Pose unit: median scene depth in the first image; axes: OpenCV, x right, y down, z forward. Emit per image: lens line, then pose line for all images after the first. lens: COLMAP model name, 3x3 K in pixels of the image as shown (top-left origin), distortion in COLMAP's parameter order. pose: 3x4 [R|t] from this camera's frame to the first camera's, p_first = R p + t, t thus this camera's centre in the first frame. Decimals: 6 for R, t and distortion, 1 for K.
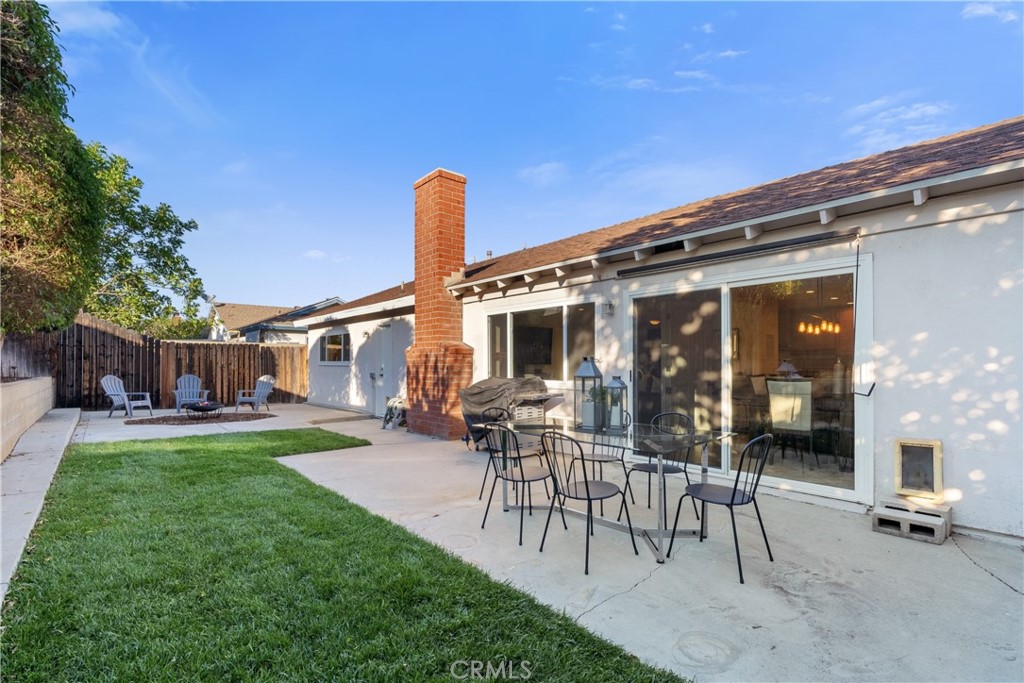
lens RADIAL K [[491.0, 0, 513.3], [0, 491.0, 362.8], [0, 0, 1]] dist [0.000087, 0.000719]
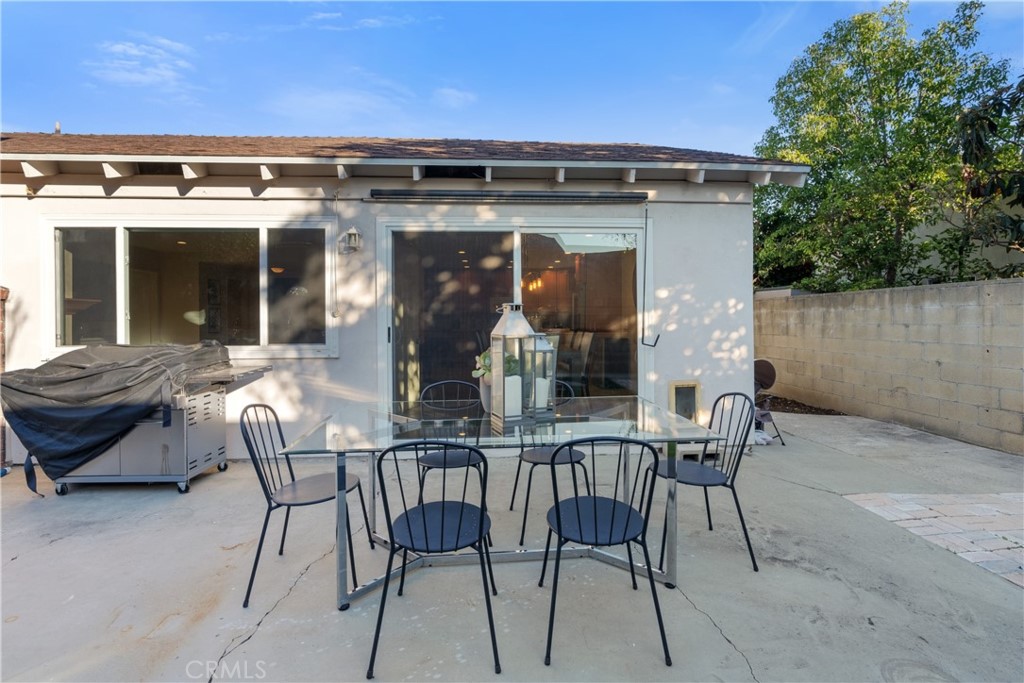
lens RADIAL K [[472.9, 0, 513.2], [0, 472.9, 327.3], [0, 0, 1]] dist [-0.001631, 0.000961]
pose [[0.599063, -0.015067, 0.800560, -0.155606], [0.003002, 0.999858, 0.016571, 0.002500], [-0.800696, -0.007524, 0.599023, 0.295591]]
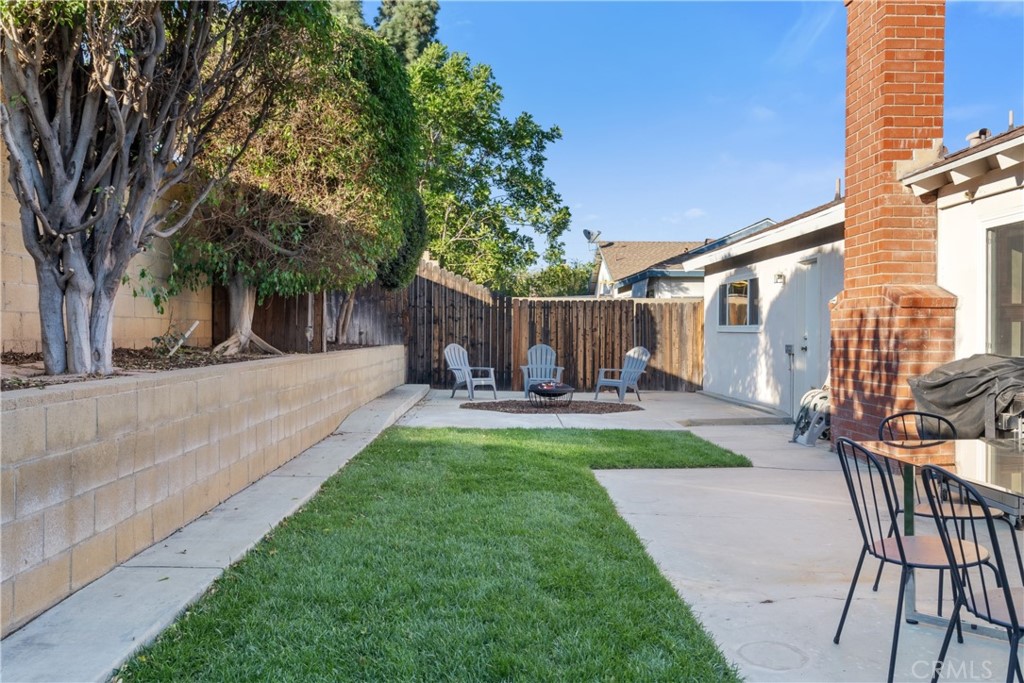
lens RADIAL K [[830.0, 0, 512.0], [0, 830.0, 341.5], [0, 0, 1]] dist [0.011732, 0.004390]
pose [[0.773072, 0.008914, -0.634256, 0.104867], [-0.000453, 0.999909, 0.013501, 0.004691], [0.634318, -0.010150, 0.773005, 0.053906]]
